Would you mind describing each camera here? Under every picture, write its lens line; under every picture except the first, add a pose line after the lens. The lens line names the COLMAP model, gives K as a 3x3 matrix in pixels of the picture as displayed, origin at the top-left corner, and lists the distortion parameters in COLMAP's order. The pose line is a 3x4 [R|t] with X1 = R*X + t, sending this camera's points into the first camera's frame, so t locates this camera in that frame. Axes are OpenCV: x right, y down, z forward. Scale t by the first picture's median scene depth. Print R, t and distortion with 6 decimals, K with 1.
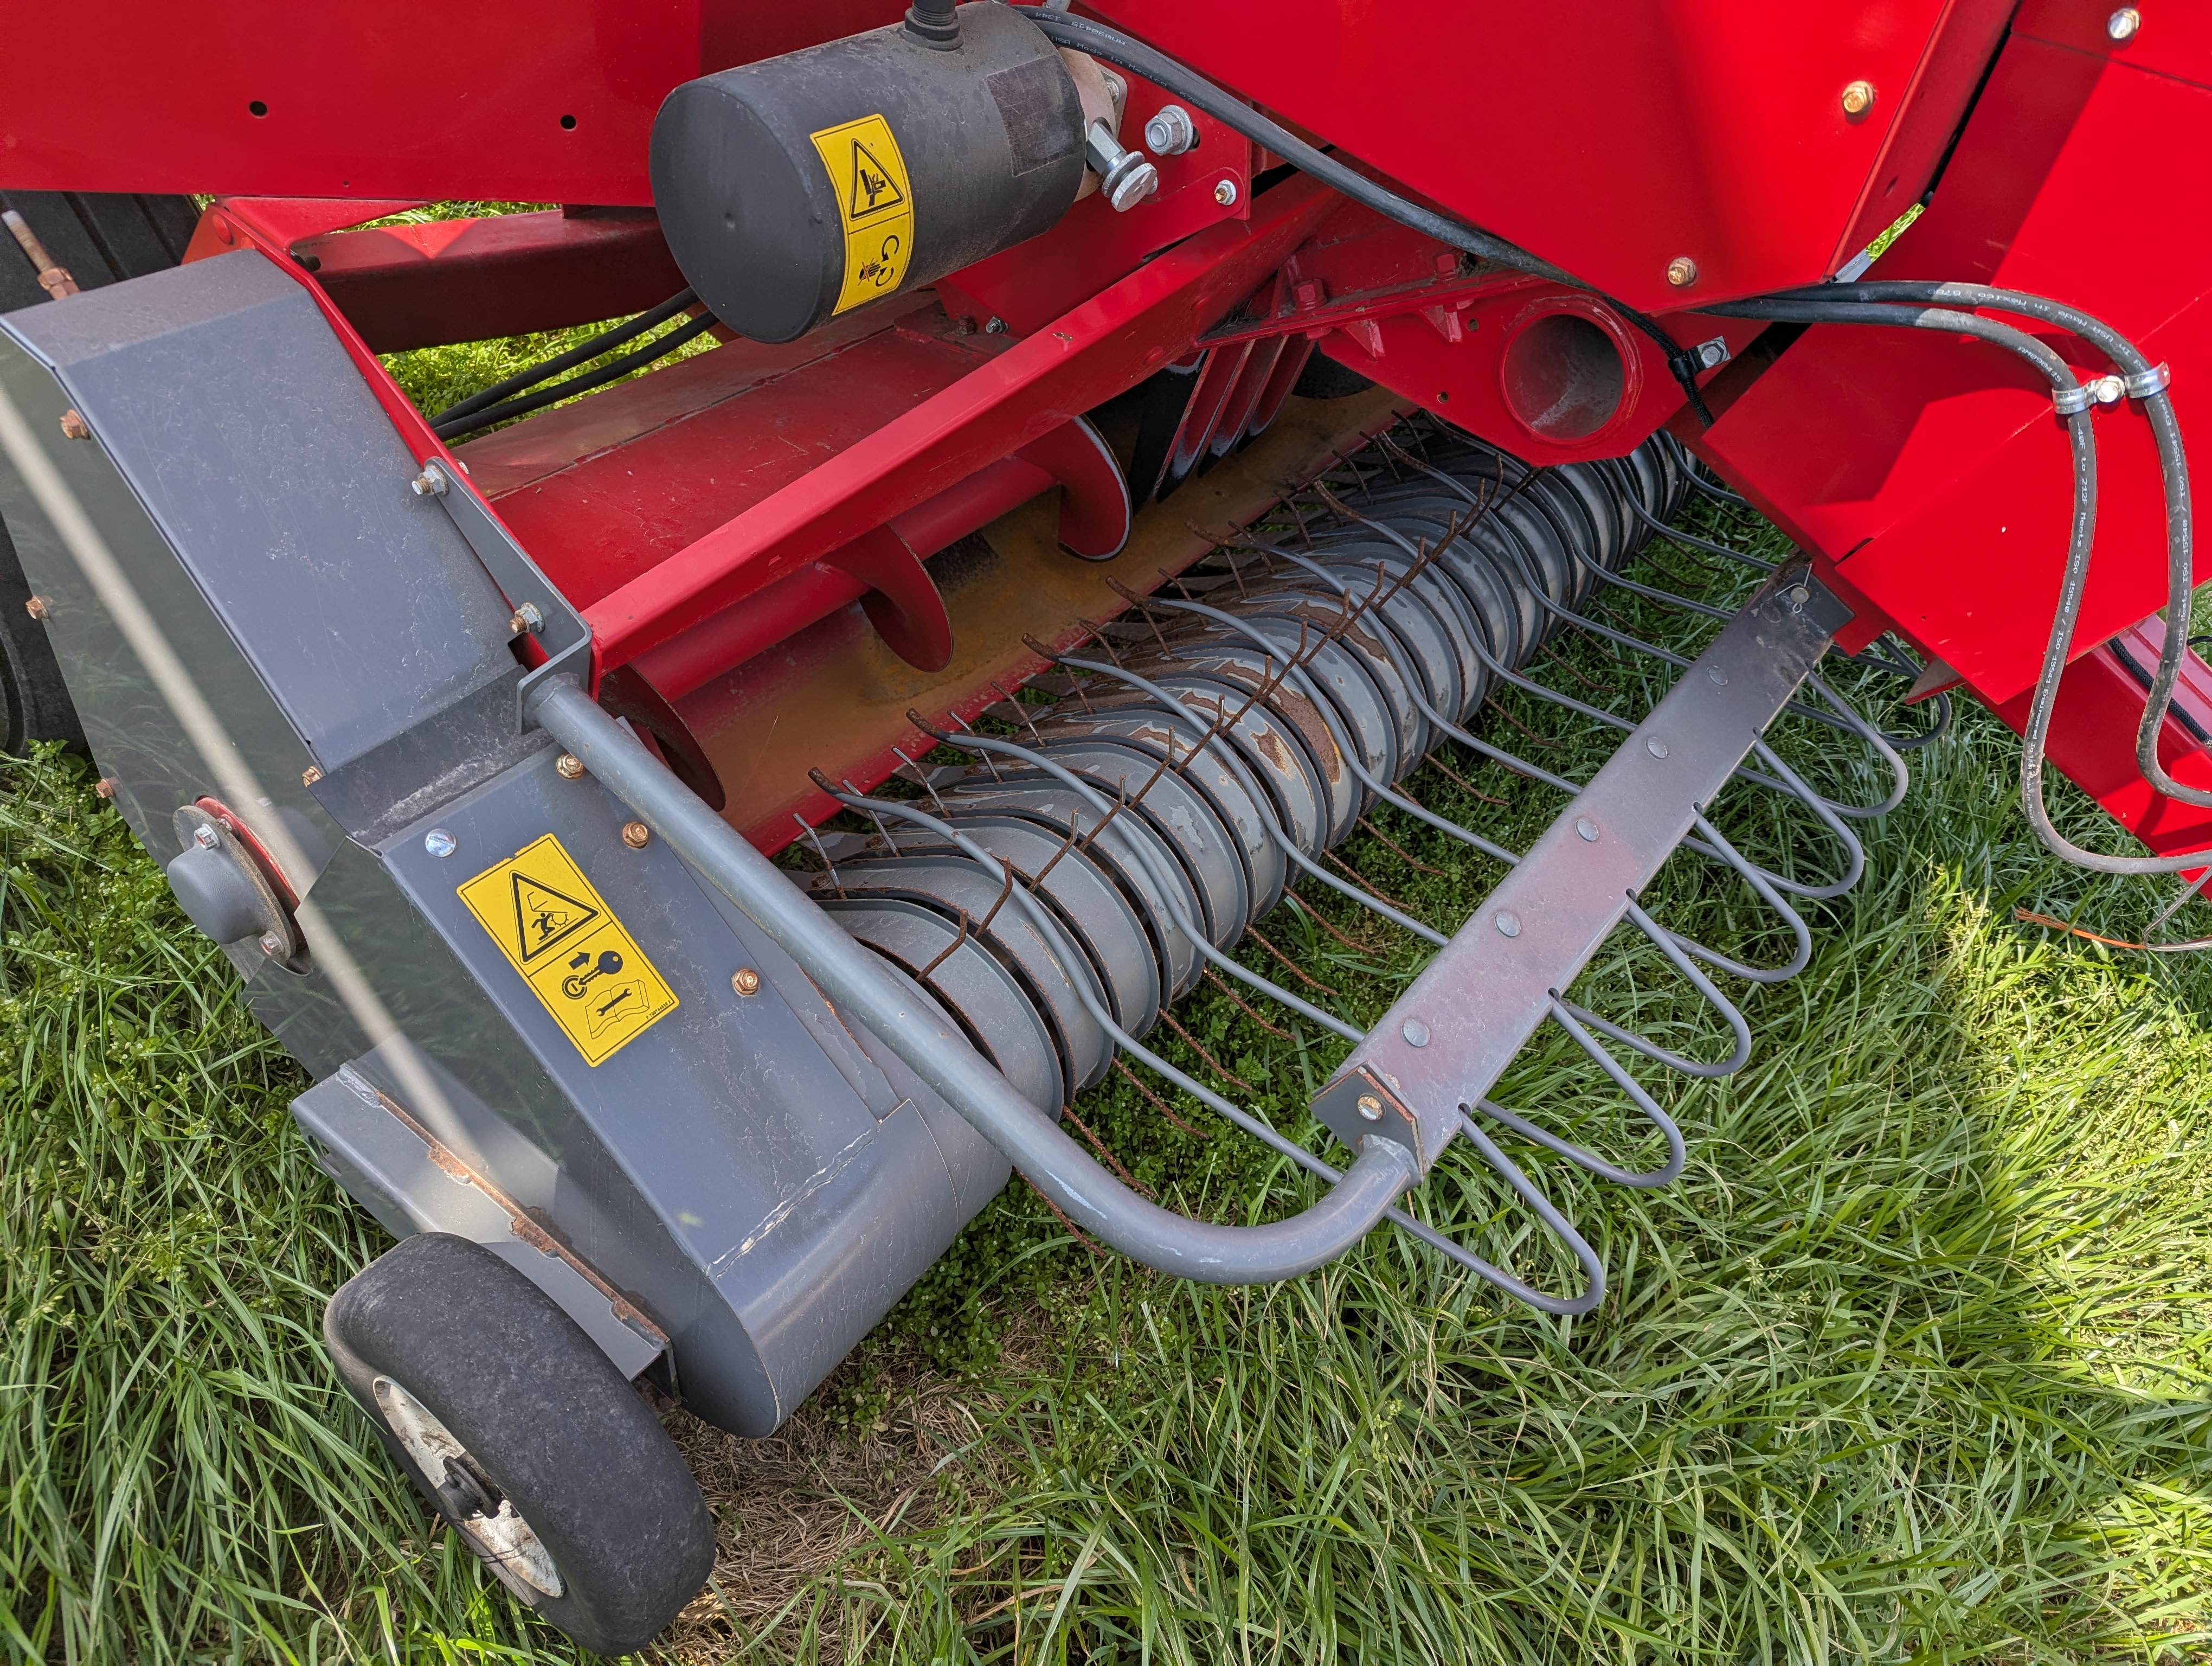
lens RADIAL K [[1494.2, 0, 1106.0], [0, 1494.2, 833.0], [0, 0, 1]] dist [0.055768, -0.053055]
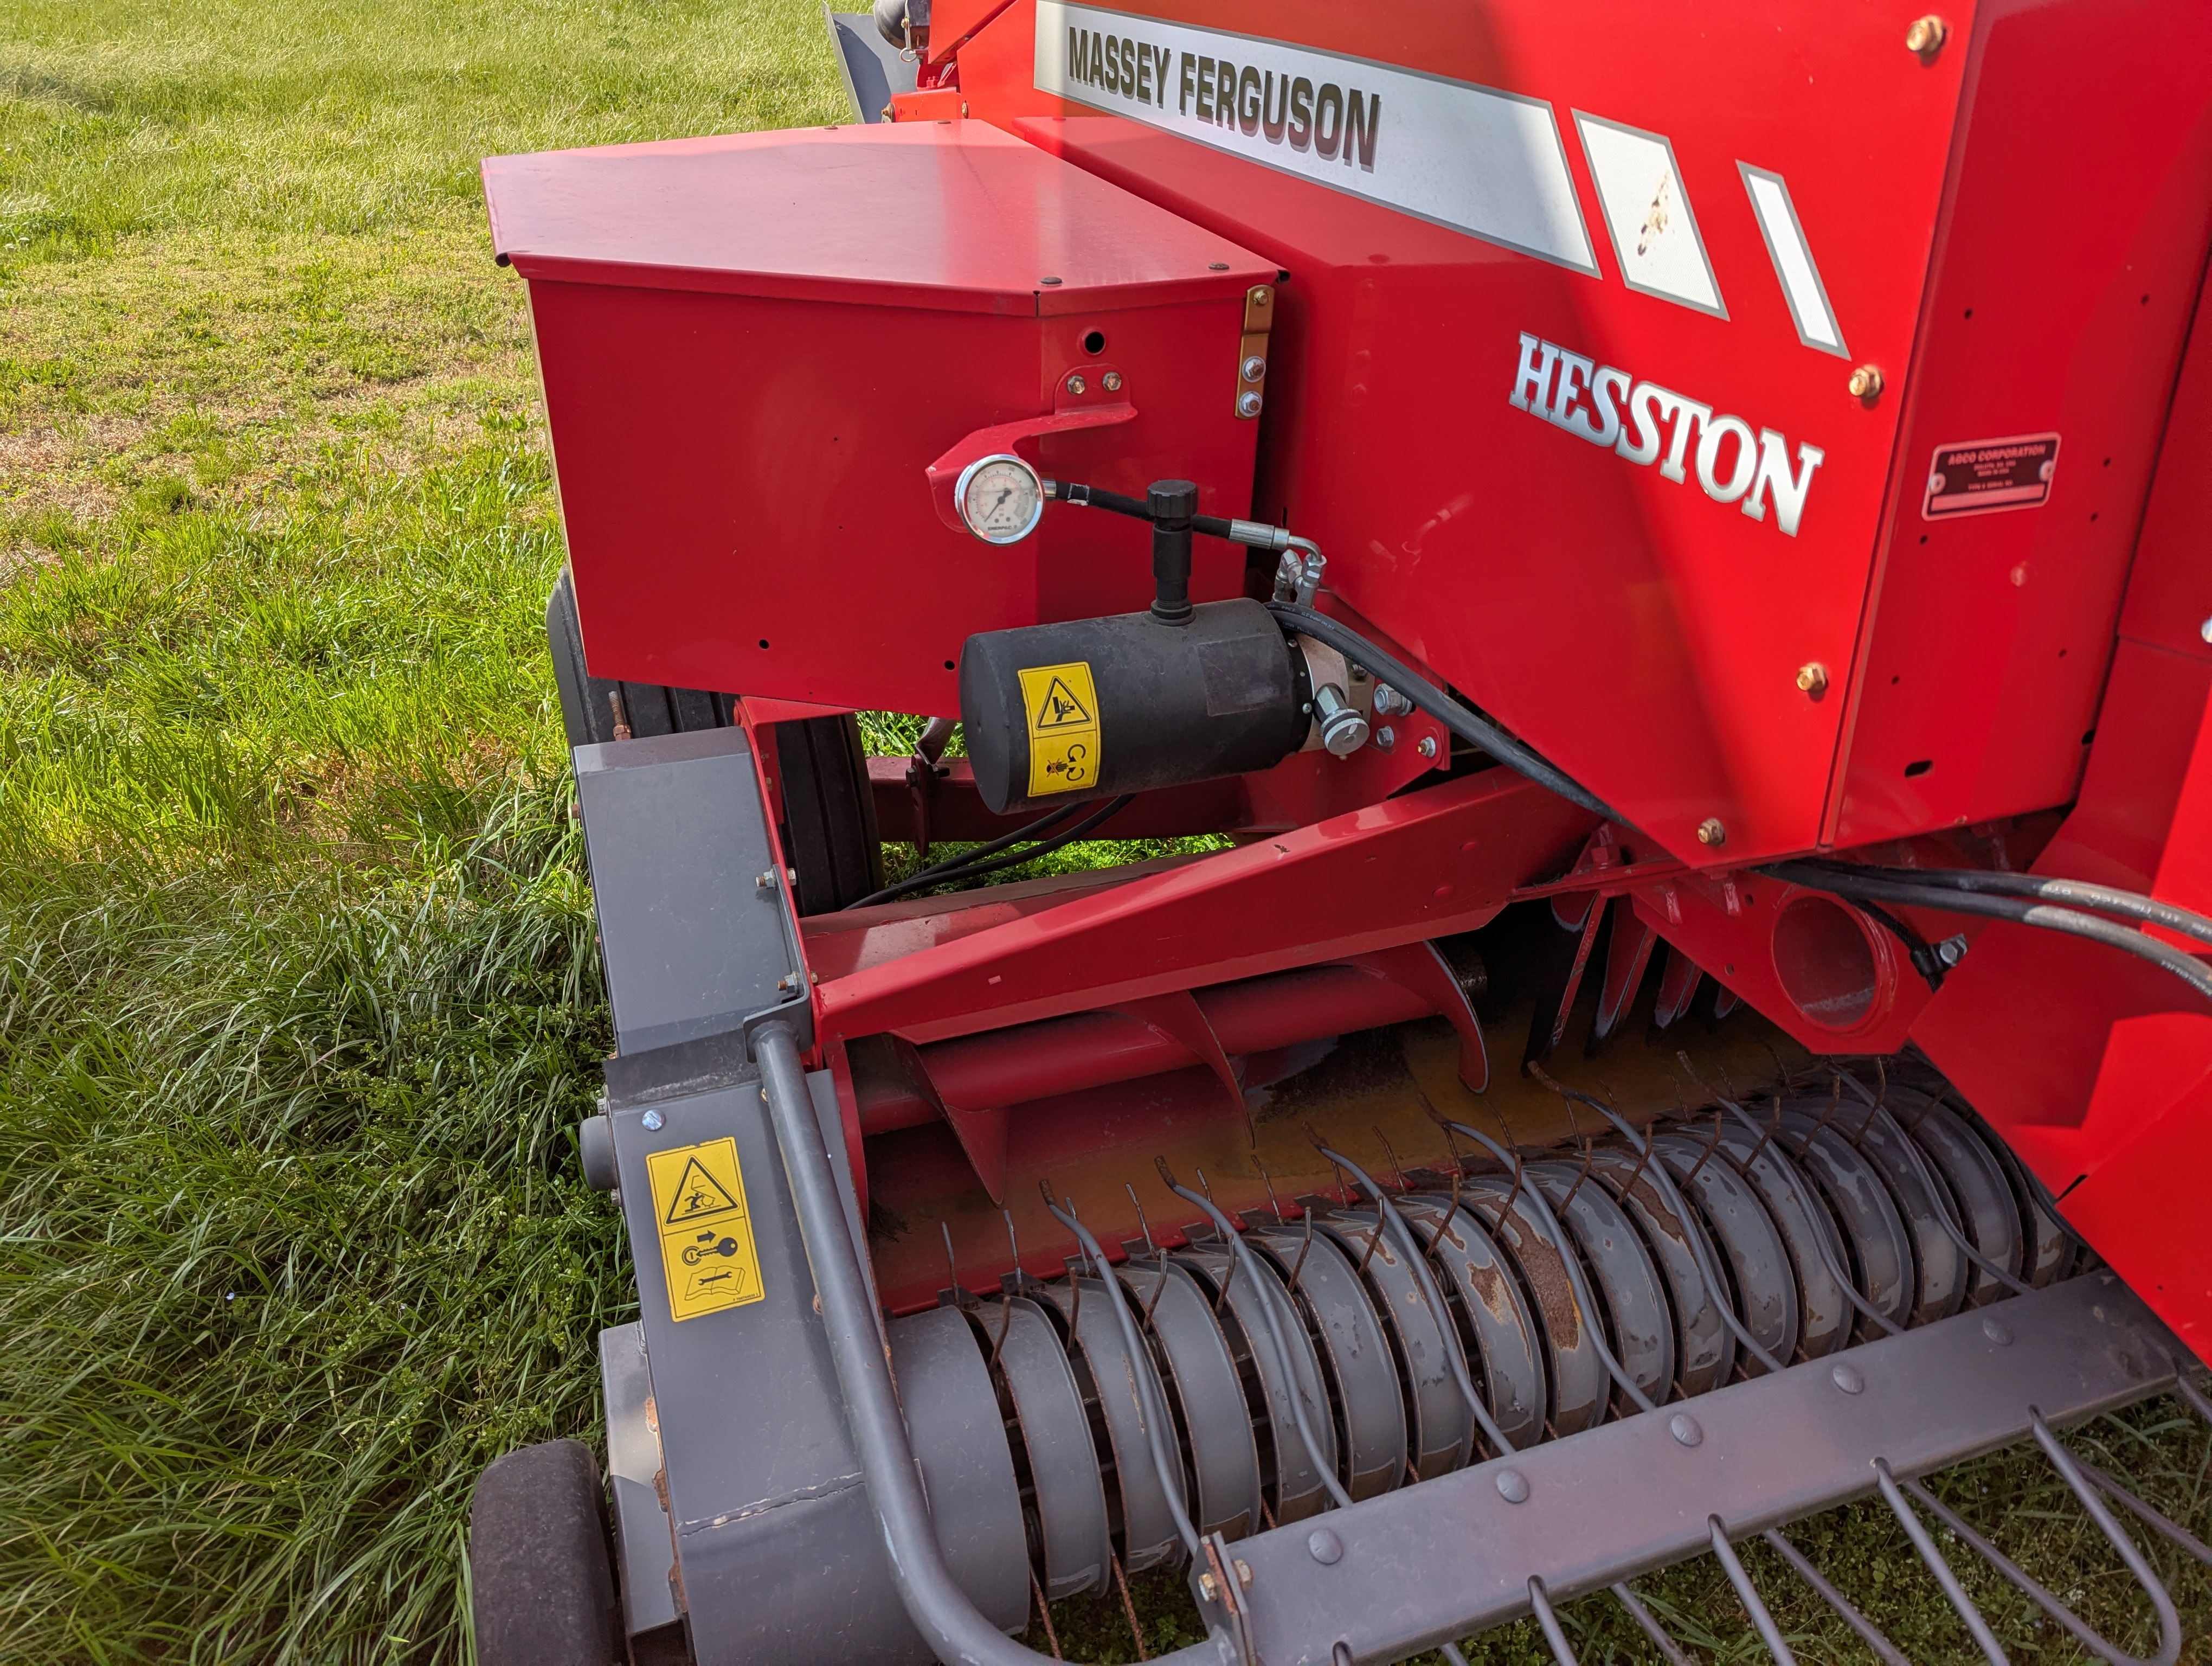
lens RADIAL K [[1494.2, 0, 1106.0], [0, 1494.2, 833.0], [0, 0, 1]] dist [0.055768, -0.053055]
pose [[0.843251, 0.101828, -0.527787, 0.568957], [-0.289672, 0.913201, -0.286624, 0.039234], [0.452790, 0.394581, 0.799554, 0.001363]]
